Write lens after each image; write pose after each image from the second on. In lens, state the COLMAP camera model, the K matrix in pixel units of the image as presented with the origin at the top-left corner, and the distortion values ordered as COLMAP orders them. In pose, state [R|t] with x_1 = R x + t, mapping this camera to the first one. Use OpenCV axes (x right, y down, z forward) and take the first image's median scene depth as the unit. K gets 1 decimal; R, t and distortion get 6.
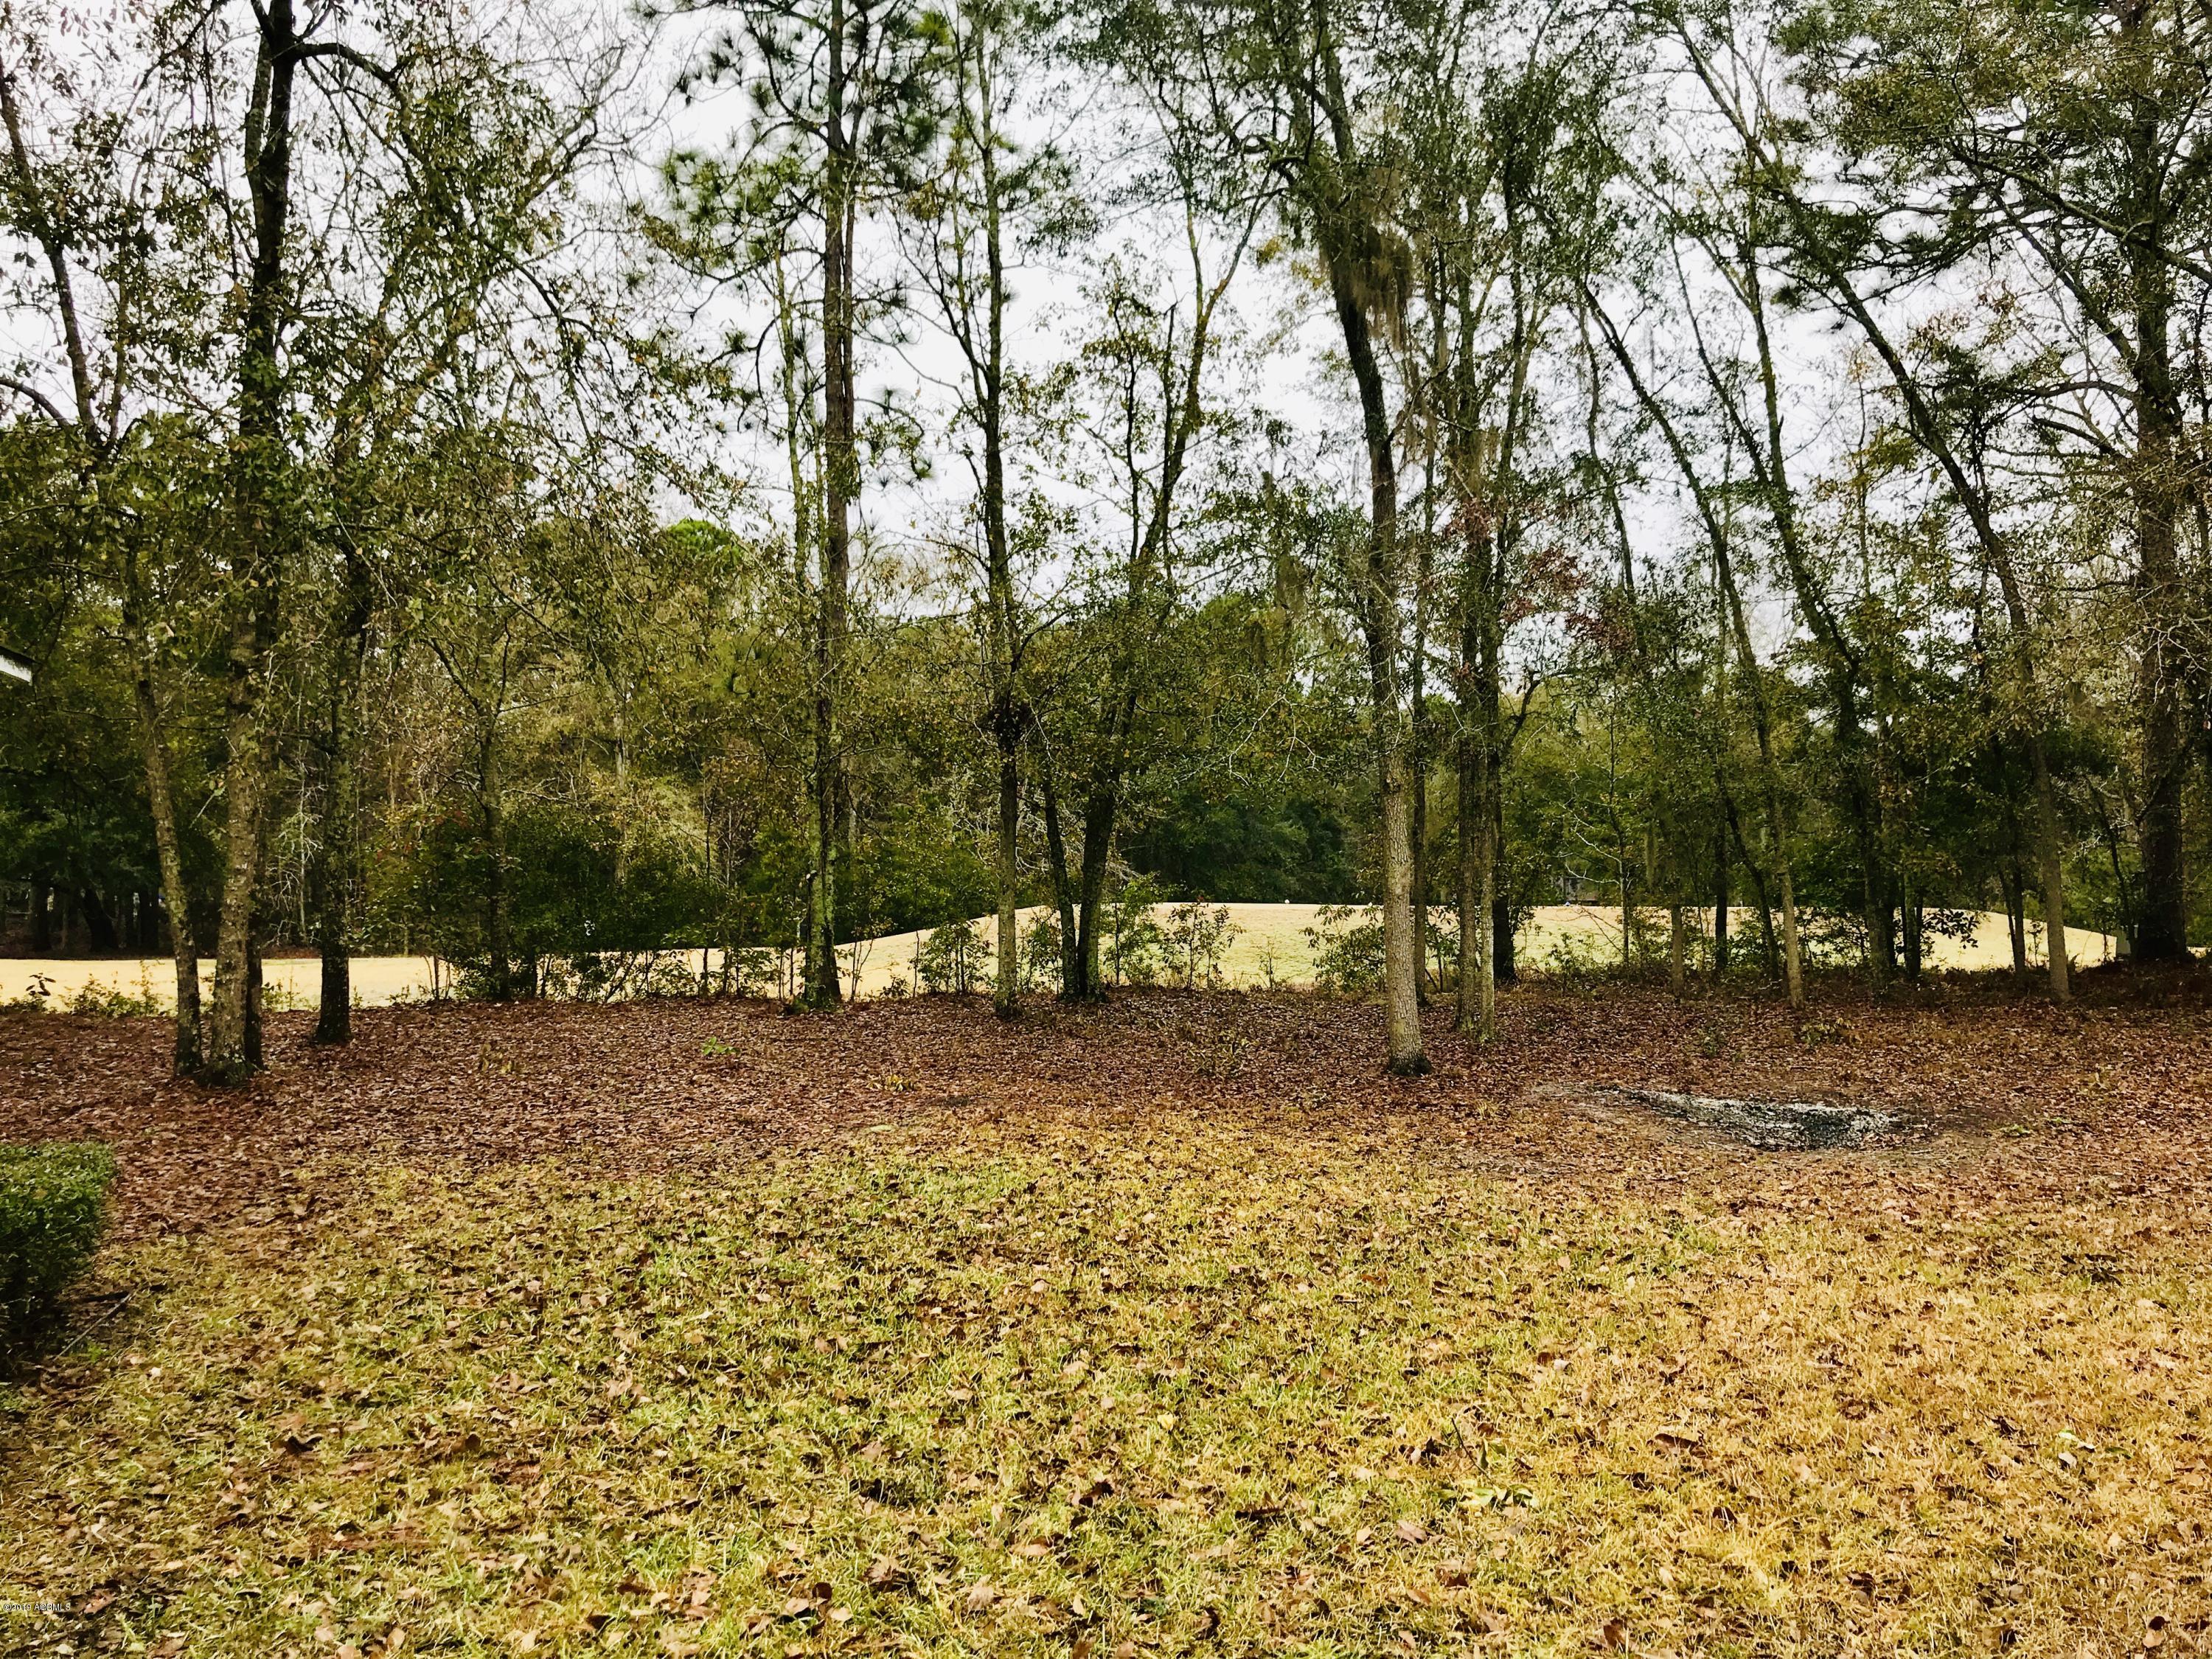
lens RADIAL K [[1819.1, 0, 1110.0], [0, 1819.1, 815.8], [0, 0, 1]] dist [0.020213, -0.005419]
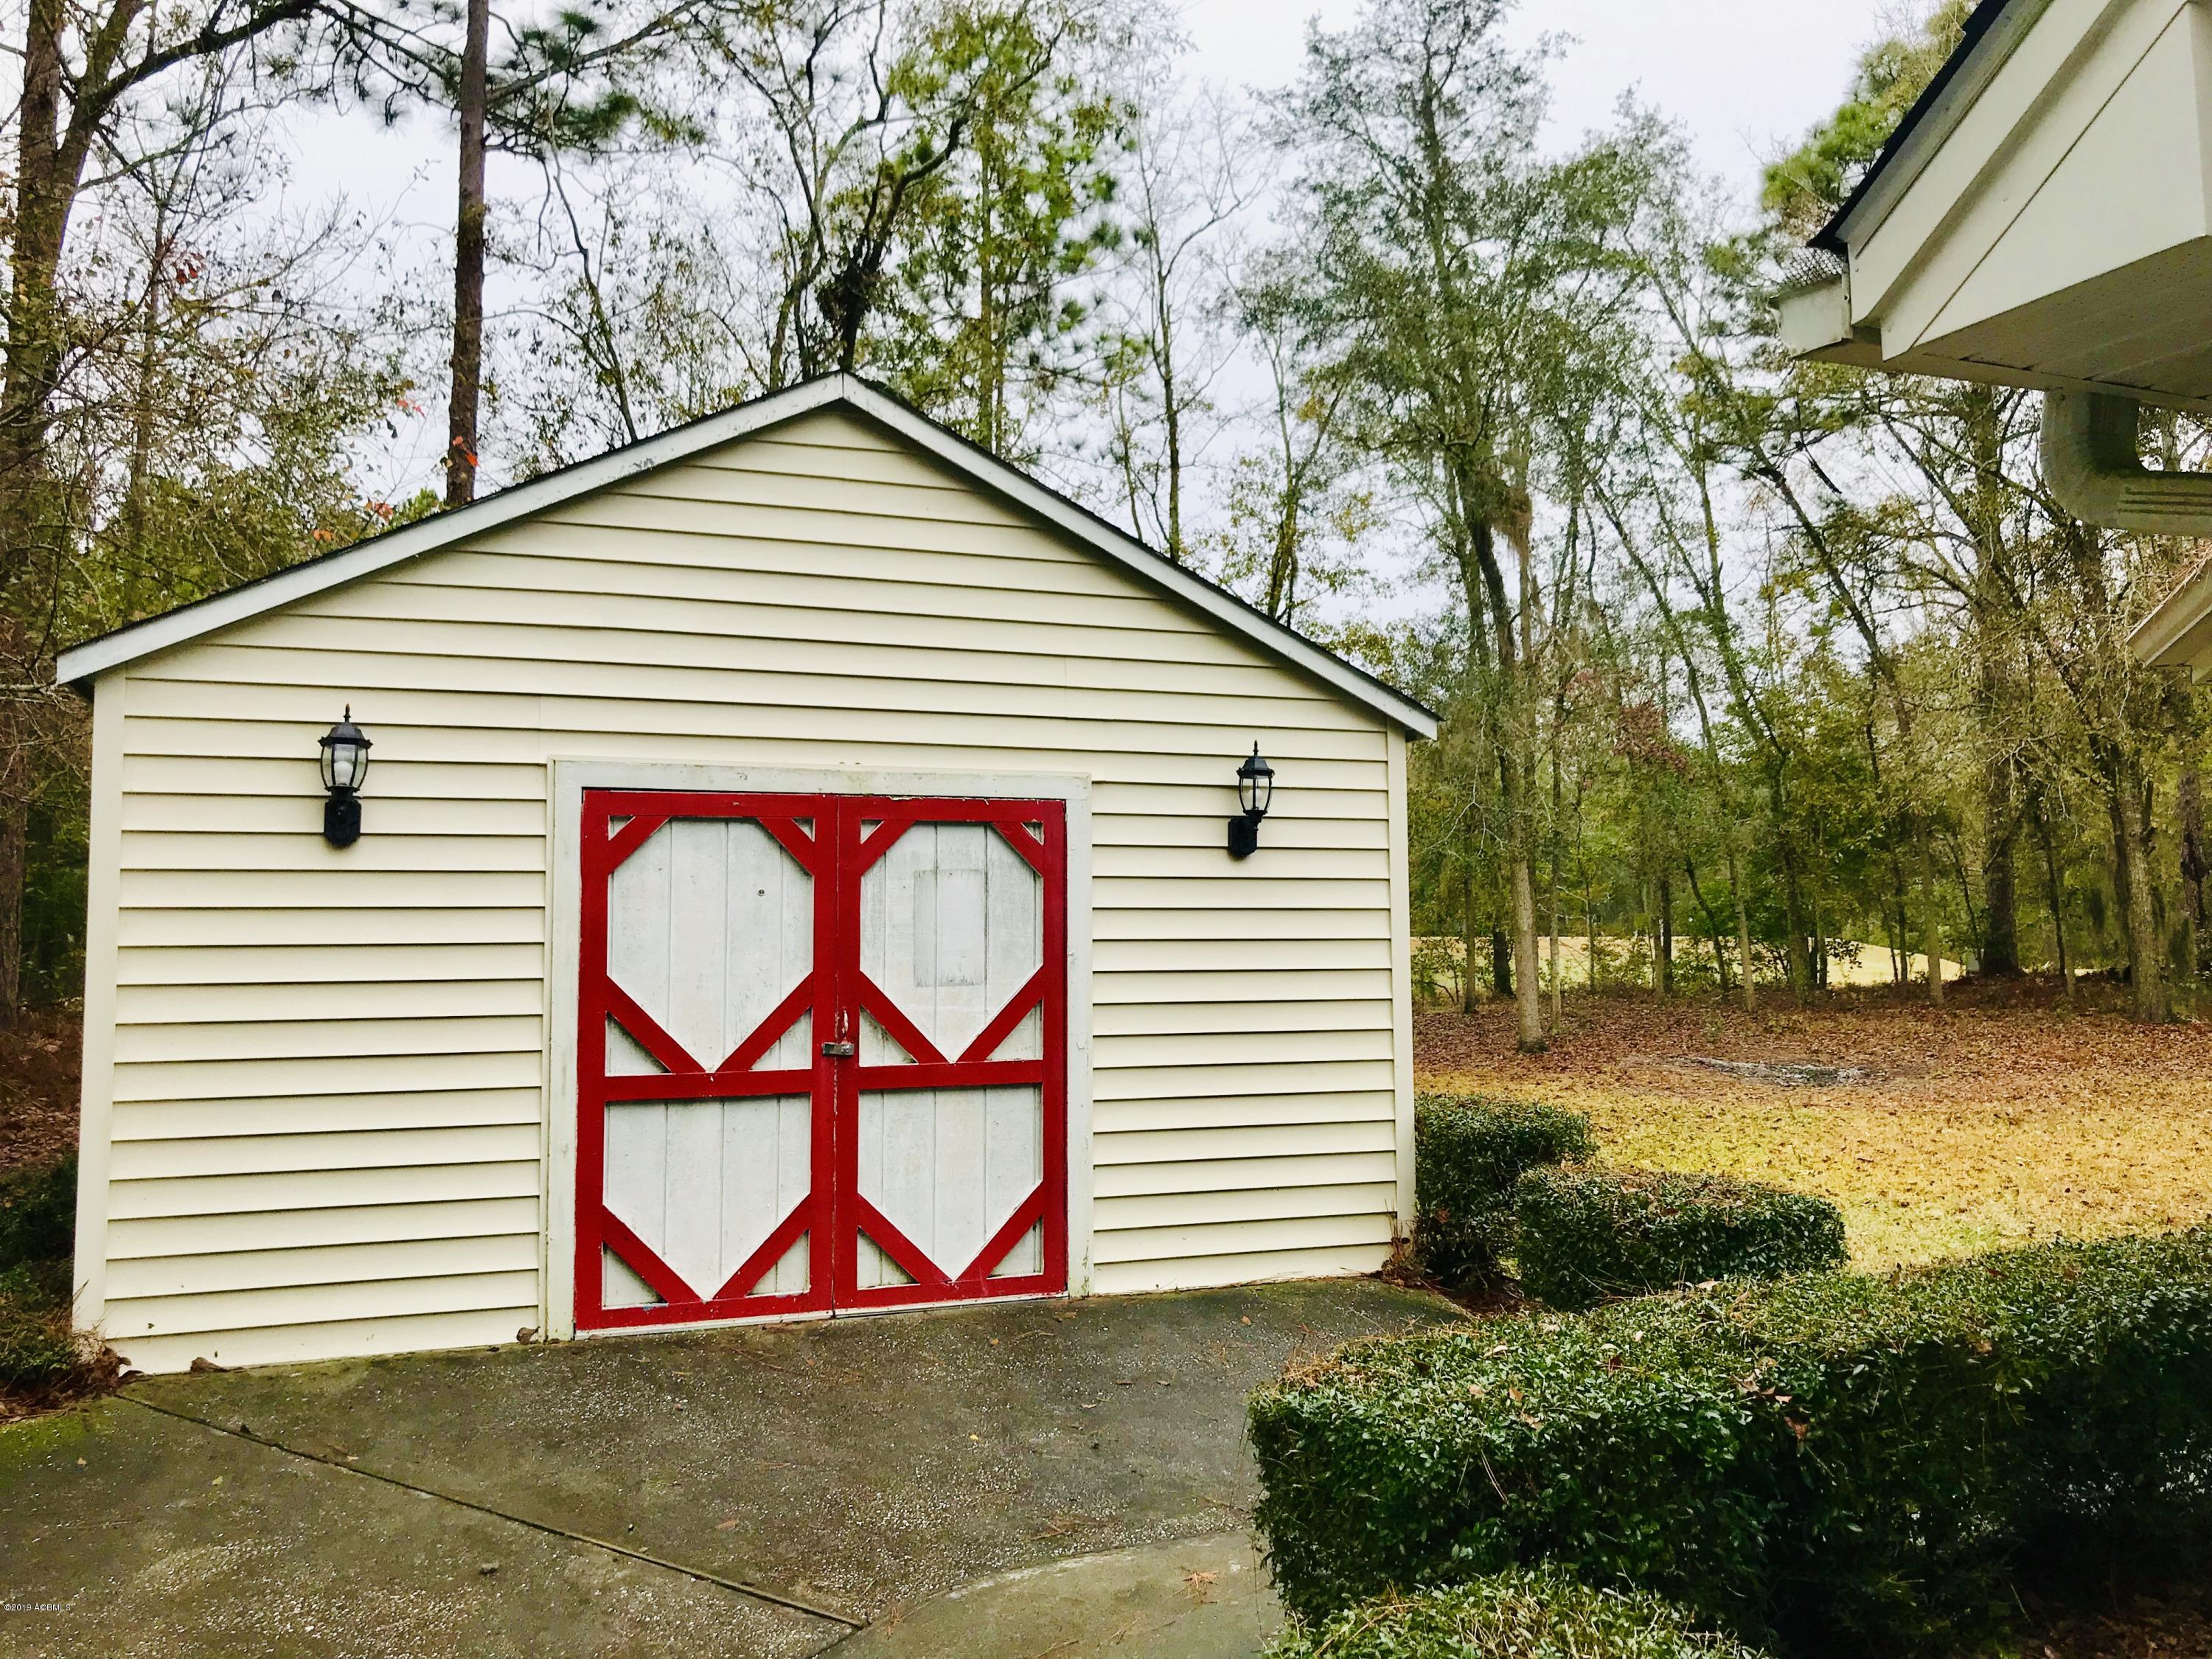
lens RADIAL K [[1819.1, 0, 1110.0], [0, 1819.1, 815.8], [0, 0, 1]] dist [0.020213, -0.005419]
pose [[0.997001, -0.002412, 0.077345, -0.157735], [0.003815, 0.999831, -0.017992, -0.013907], [-0.077288, 0.018233, 0.996842, -0.245883]]
